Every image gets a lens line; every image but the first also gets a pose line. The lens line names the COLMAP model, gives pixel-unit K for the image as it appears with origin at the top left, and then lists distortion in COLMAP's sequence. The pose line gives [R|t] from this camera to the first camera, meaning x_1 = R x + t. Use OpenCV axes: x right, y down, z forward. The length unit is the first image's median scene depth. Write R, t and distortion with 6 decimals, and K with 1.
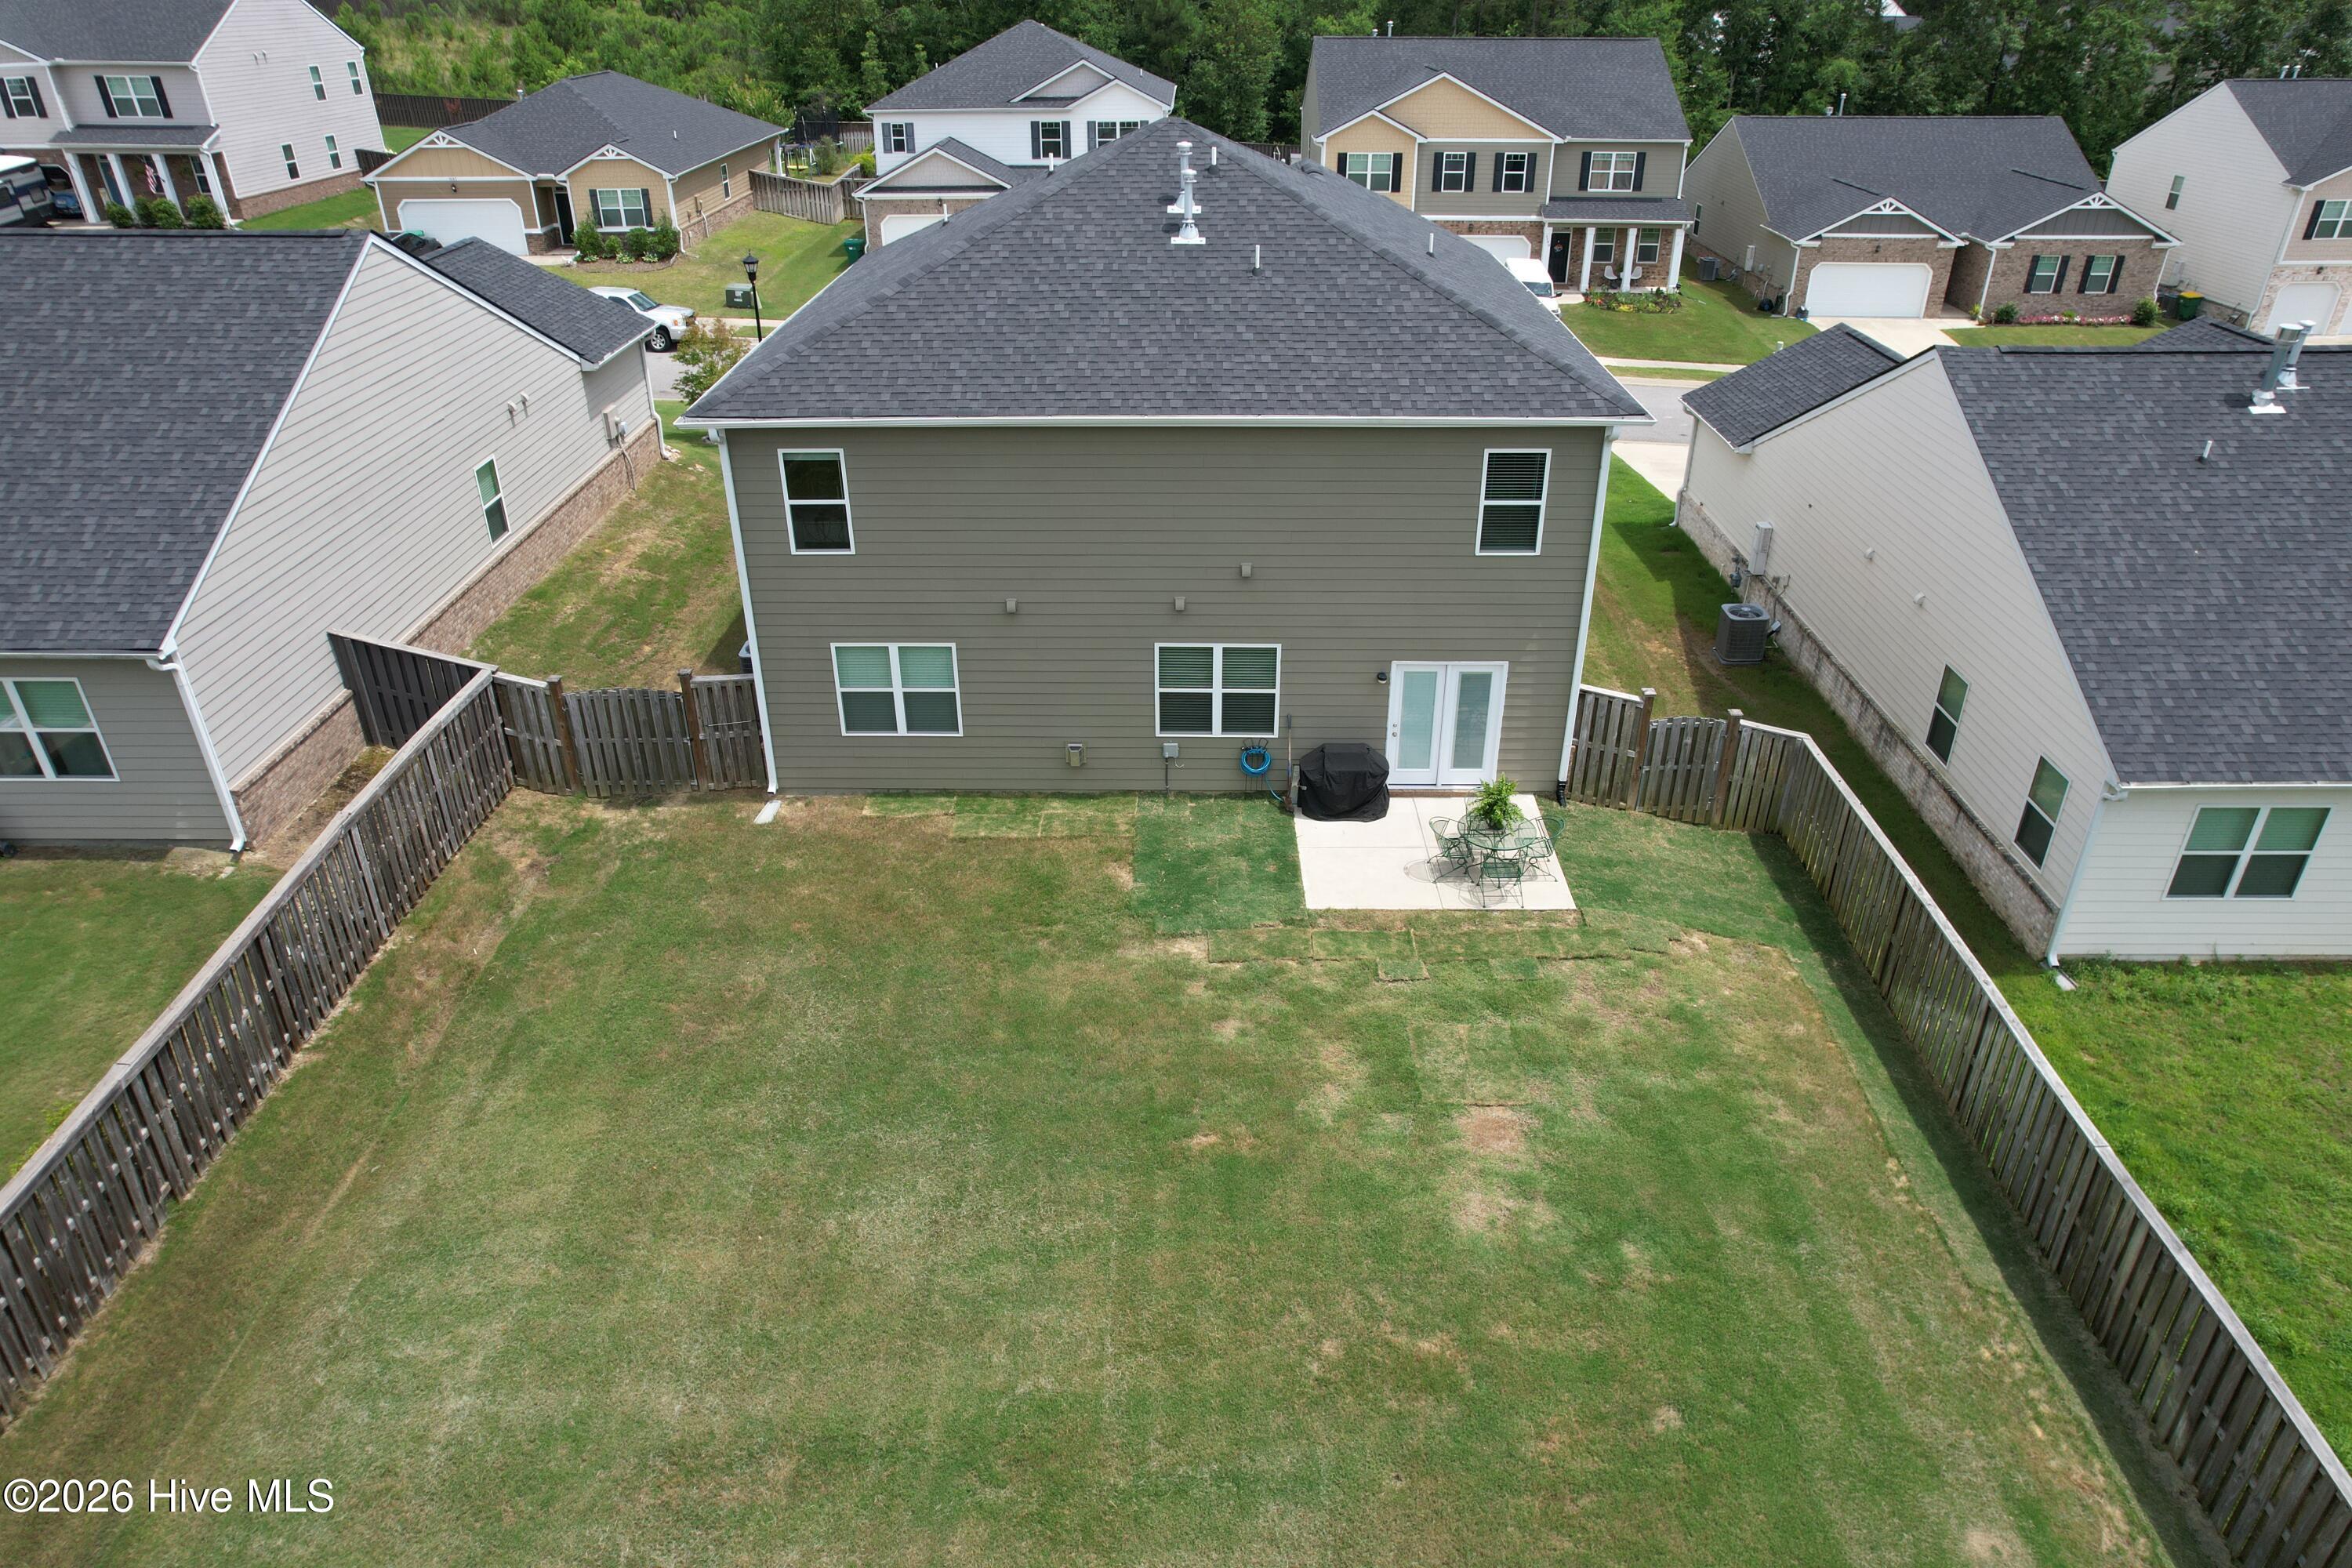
lens RADIAL K [[1507.4, 0, 1183.8], [0, 1507.4, 789.7], [0, 0, 1]] dist [-0.082979, 0.076946]
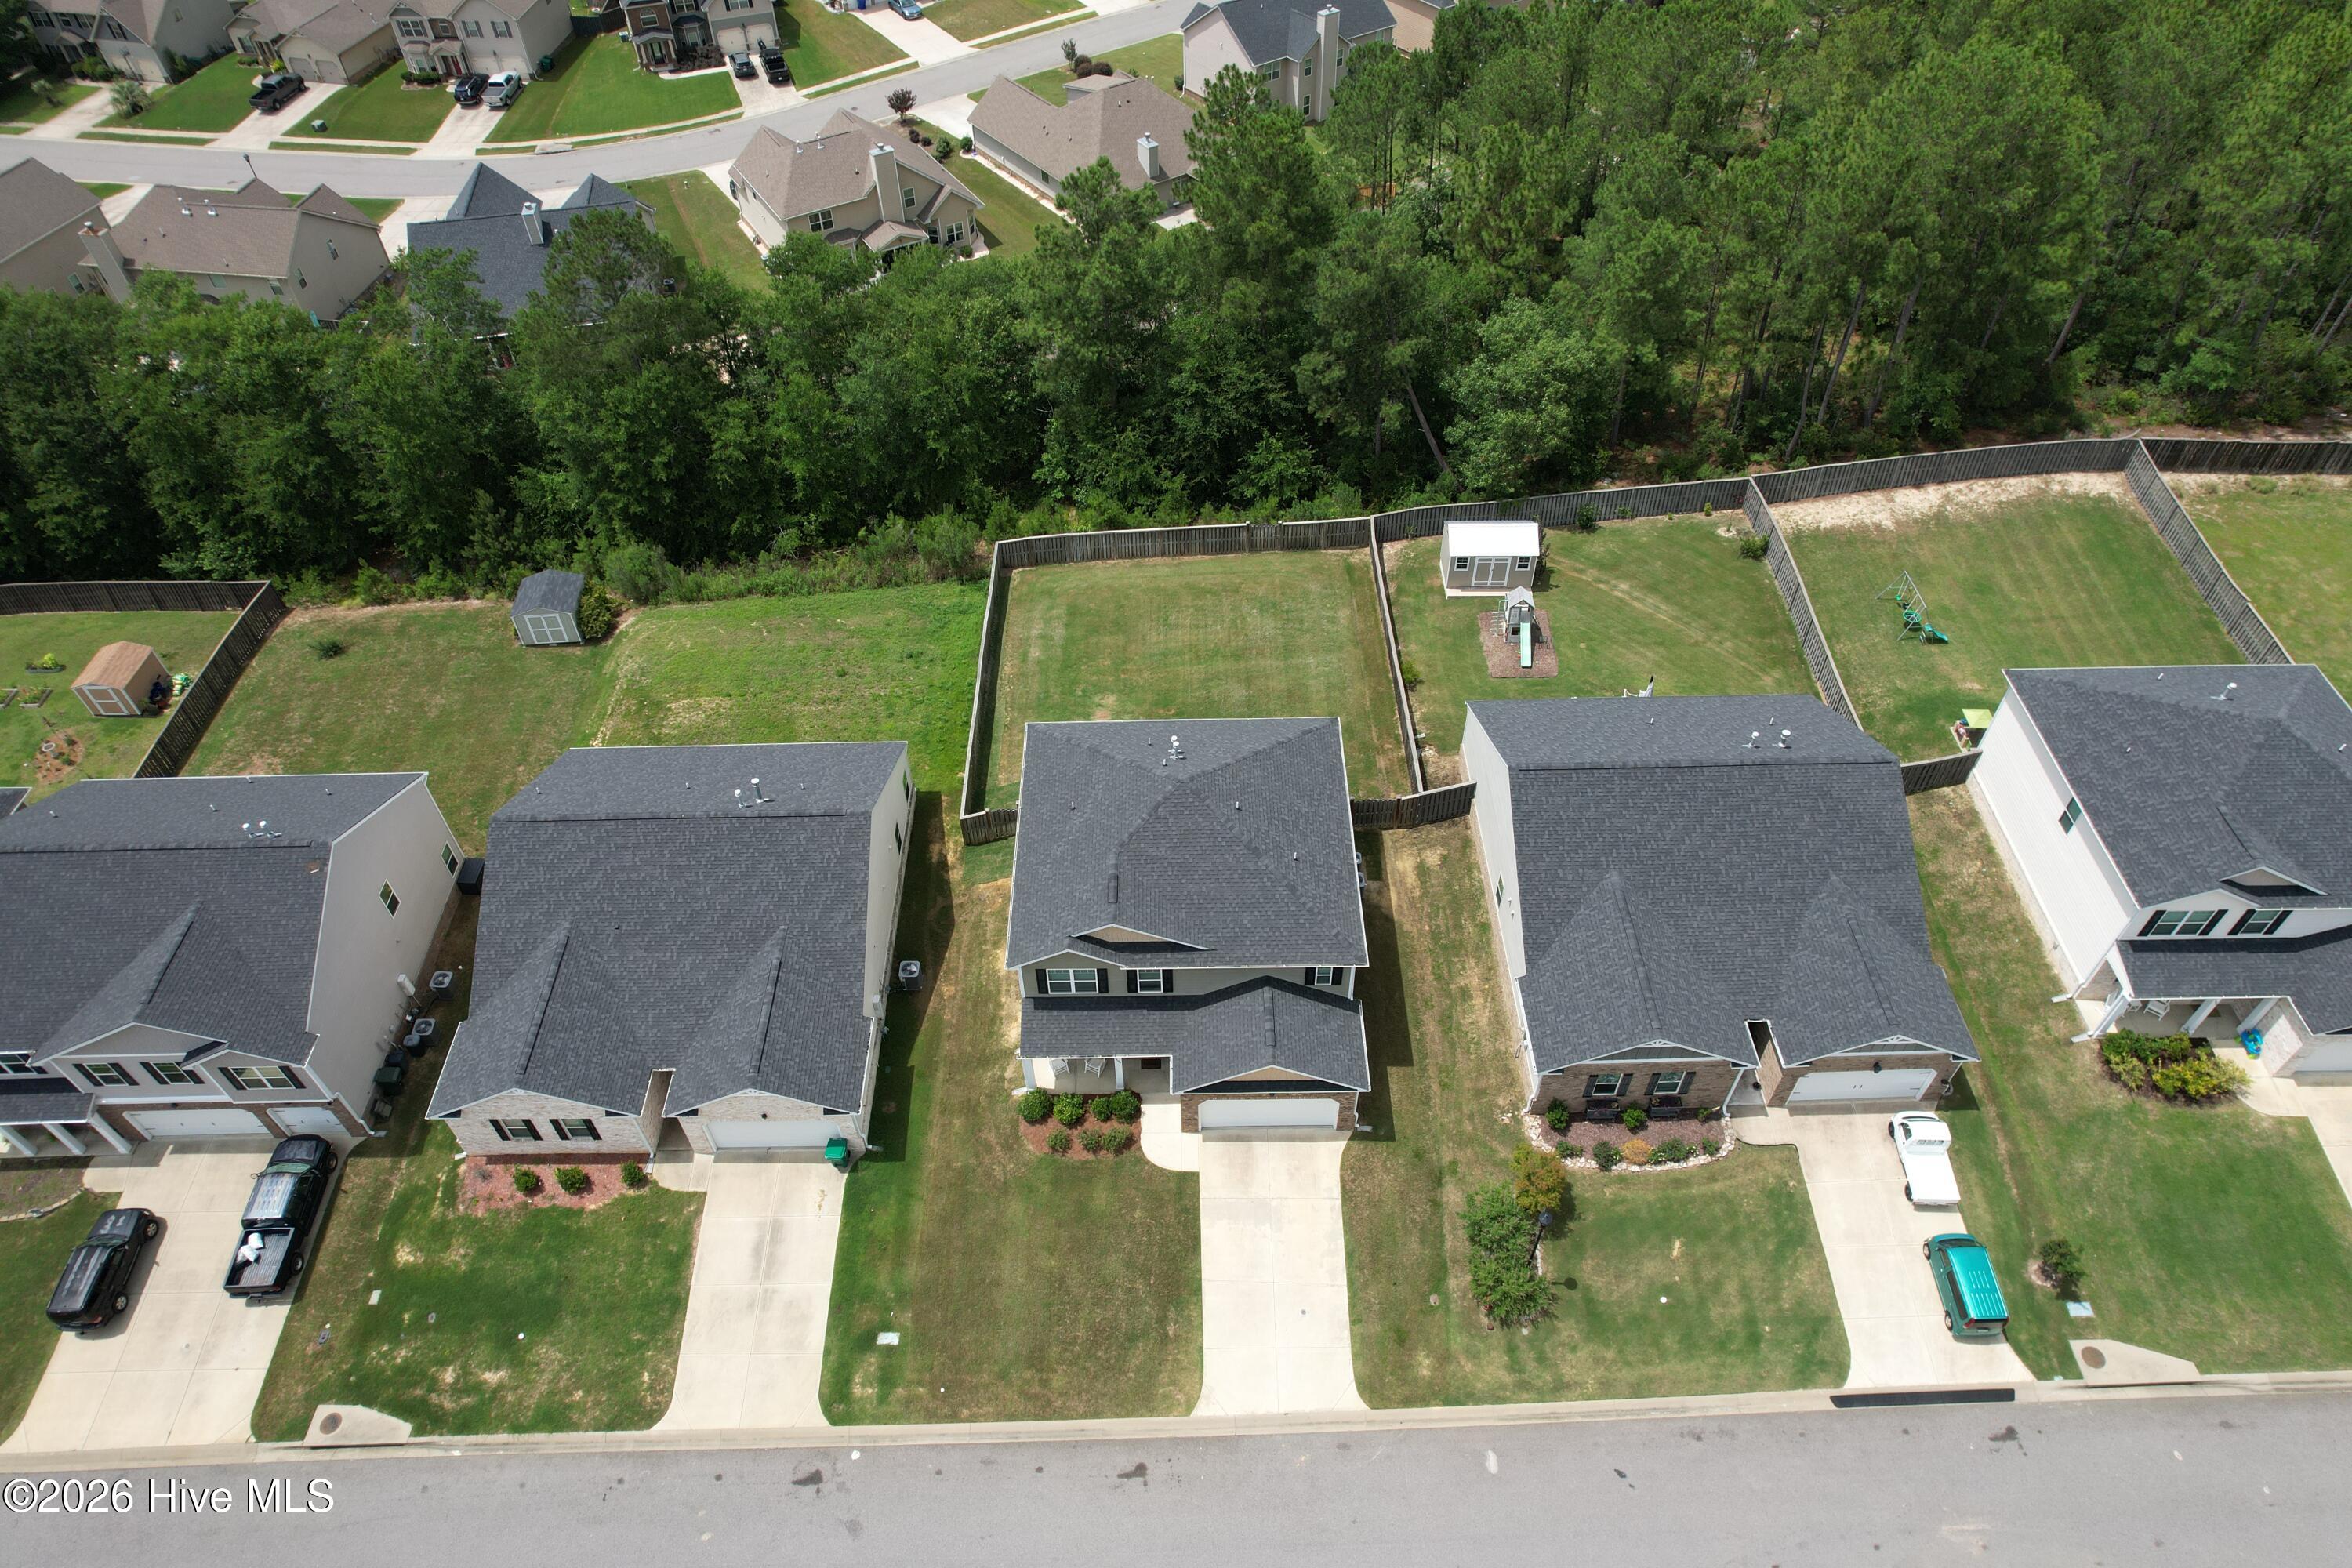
lens RADIAL K [[1507.4, 0, 1178.3], [0, 1507.4, 783.3], [0, 0, 1]] dist [-0.082979, 0.076946]
pose [[-0.999644, 0.026653, -0.001192, 0.001881], [0.005378, 0.245076, 0.969489, -3.072472], [0.026132, 0.969137, -0.245132, 1.782637]]
